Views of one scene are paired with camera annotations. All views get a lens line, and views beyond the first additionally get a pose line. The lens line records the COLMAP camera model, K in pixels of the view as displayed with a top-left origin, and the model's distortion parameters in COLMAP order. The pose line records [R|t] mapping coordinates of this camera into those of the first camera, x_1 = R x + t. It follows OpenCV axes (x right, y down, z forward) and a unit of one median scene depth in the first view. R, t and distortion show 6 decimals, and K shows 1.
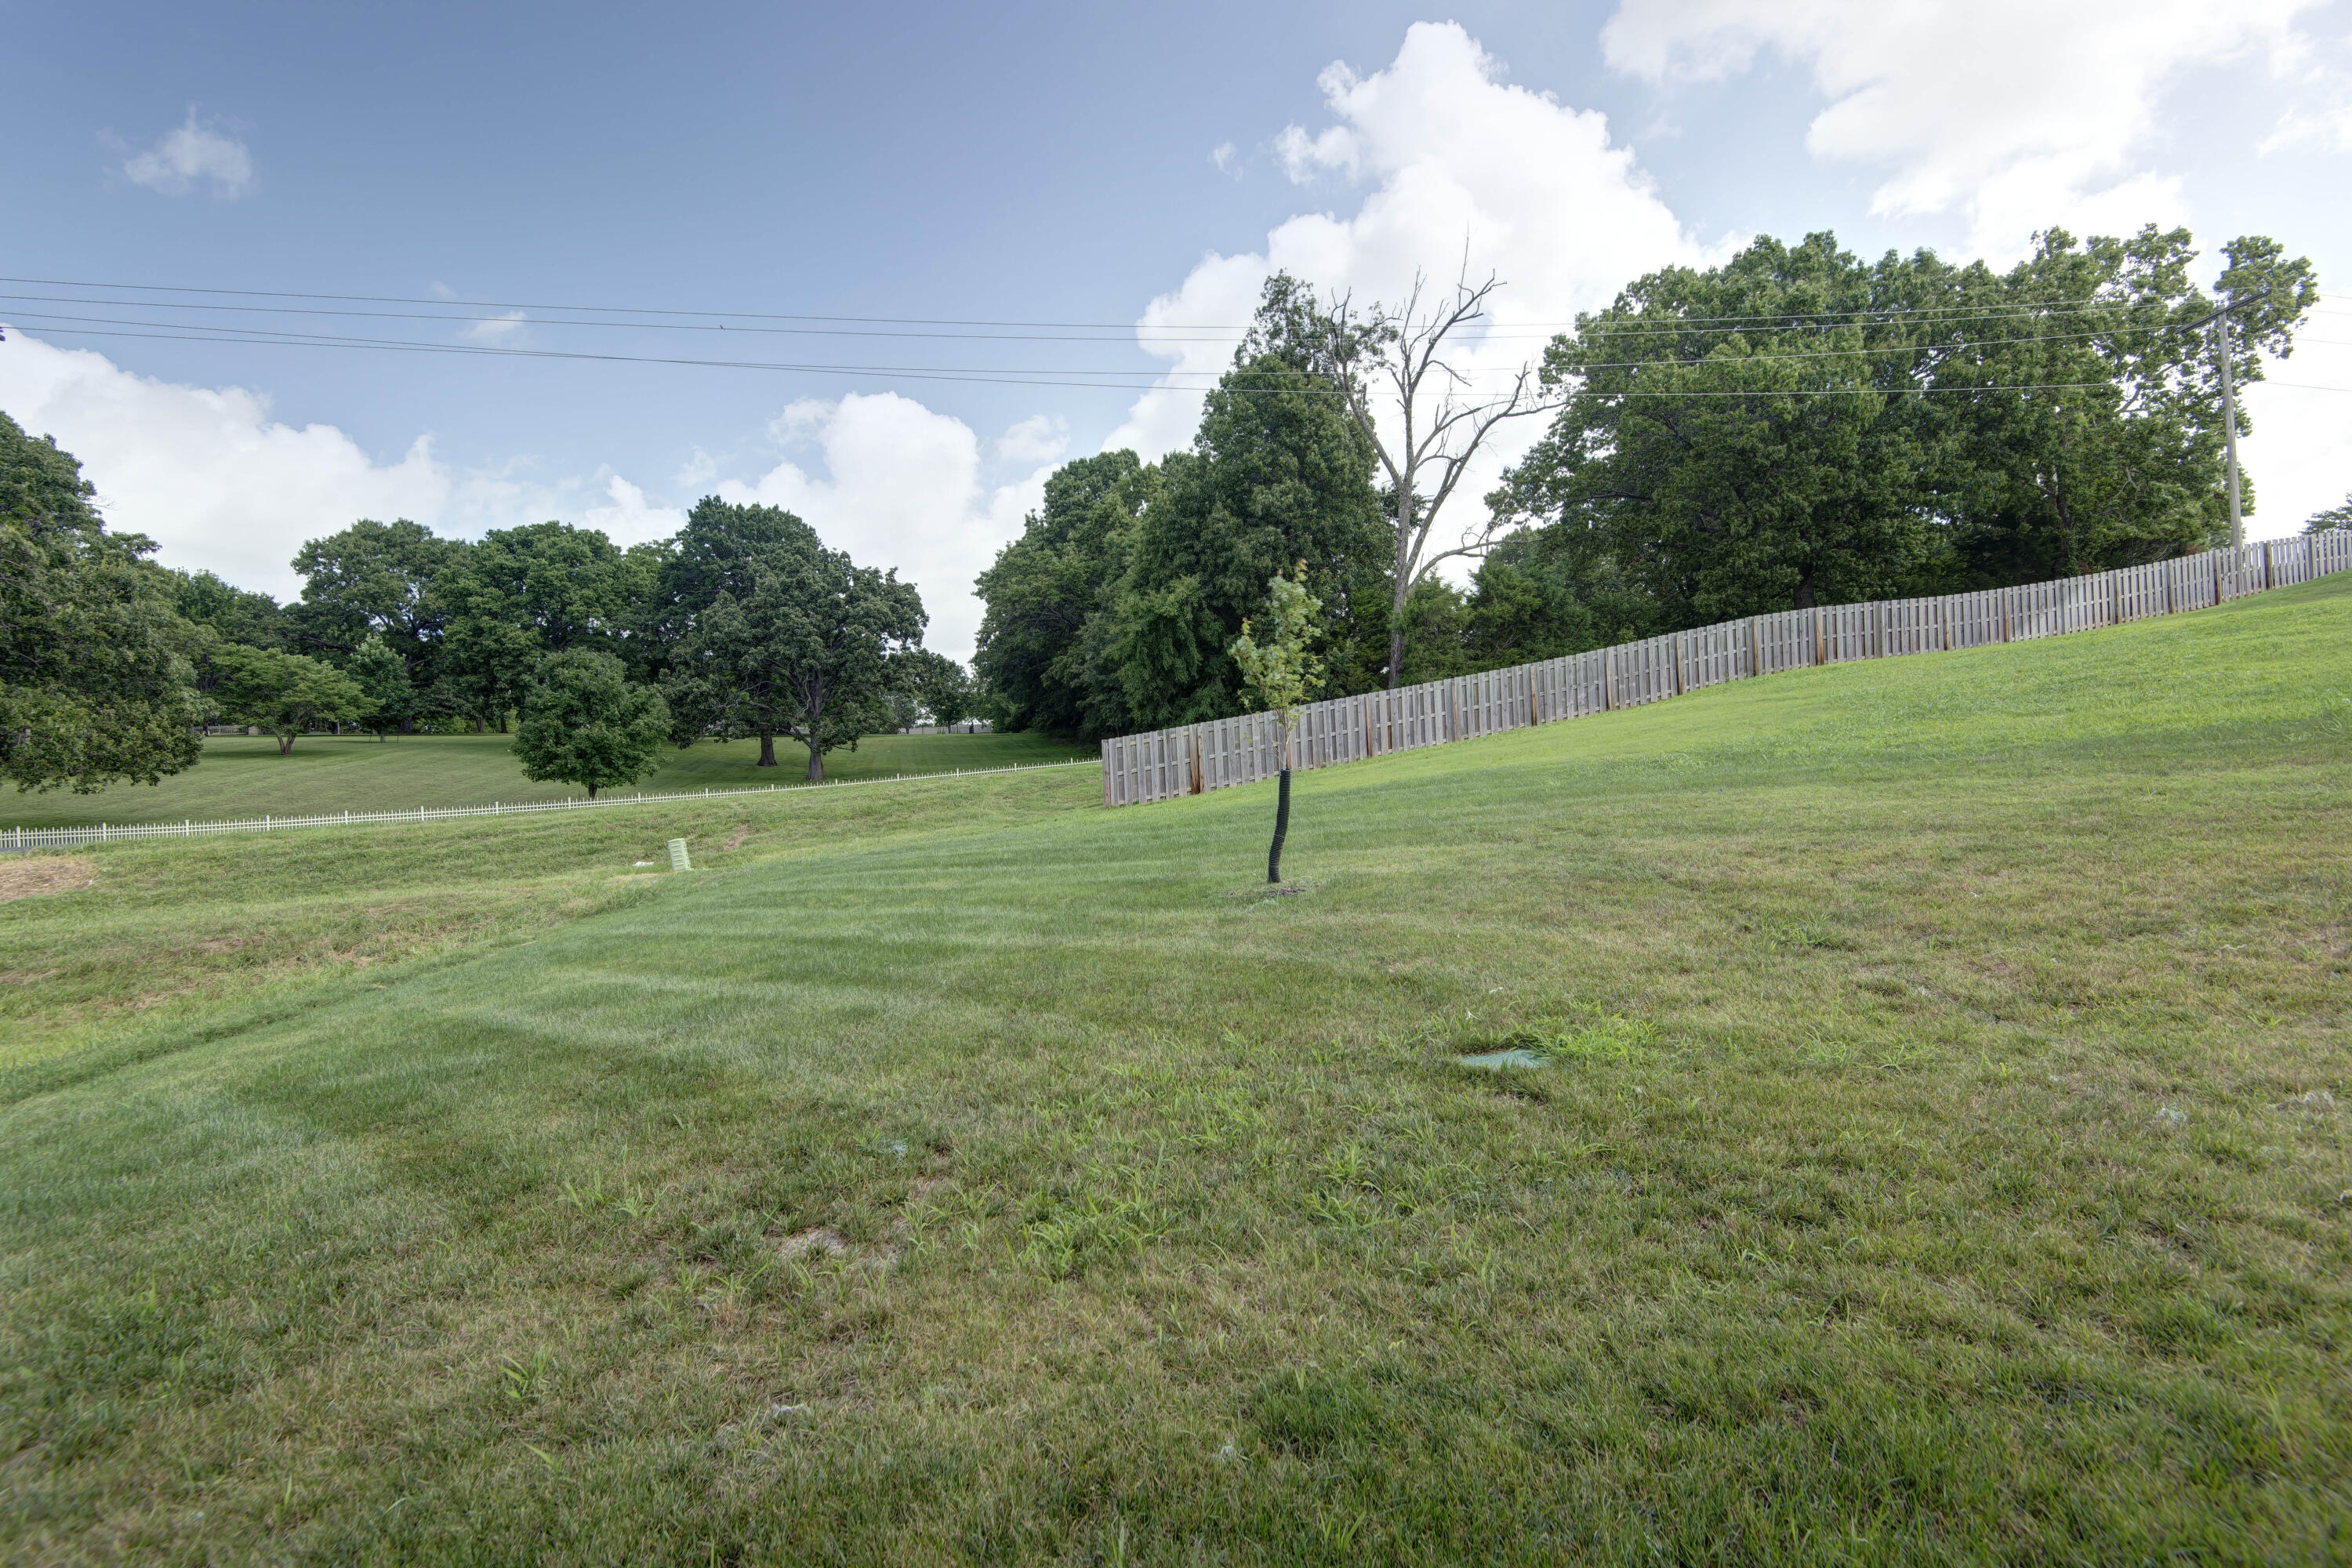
lens RADIAL K [[1044.1, 0, 1166.5], [0, 1044.1, 810.8], [0, 0, 1]] dist [0.017534, -0.016418]
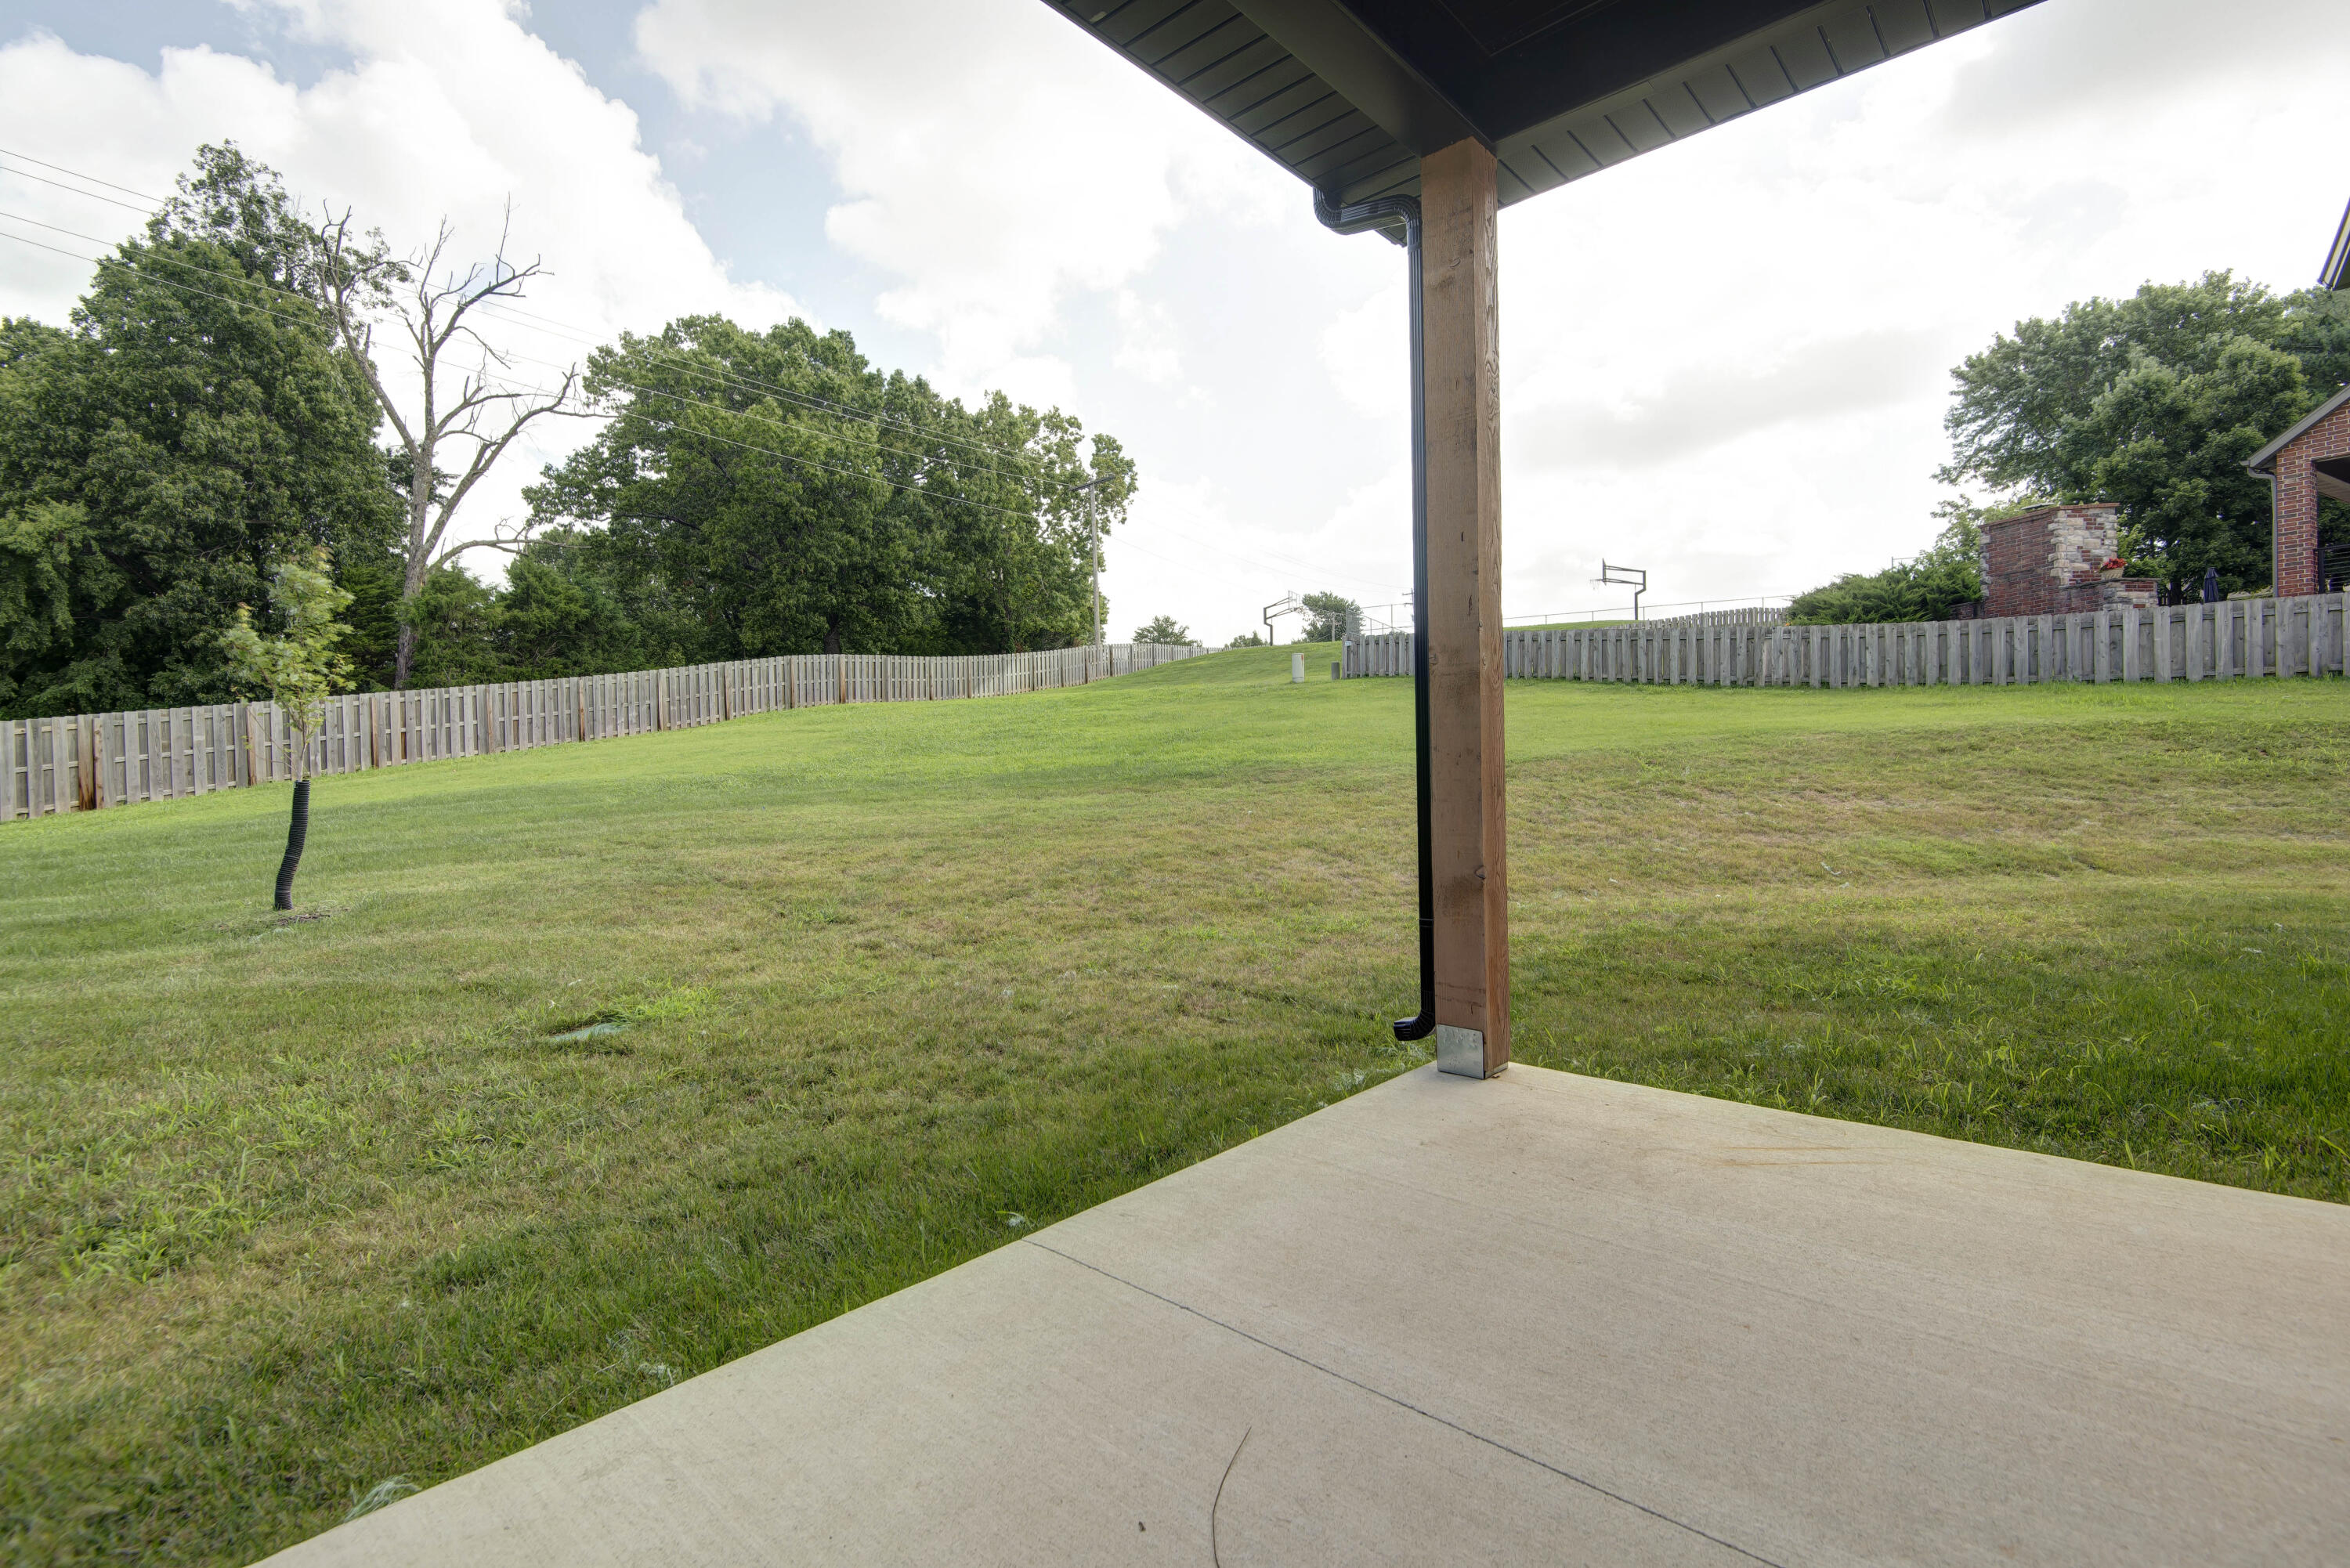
lens RADIAL K [[1079.3, 0, 1175.0], [0, 1079.3, 784.0], [0, 0, 1]] dist [-0.002052, -0.000734]
pose [[0.659197, 0.022984, 0.751619, -0.083020], [0.010034, 0.999175, -0.039354, 0.006250], [-0.751903, 0.033483, 0.658423, -0.156129]]
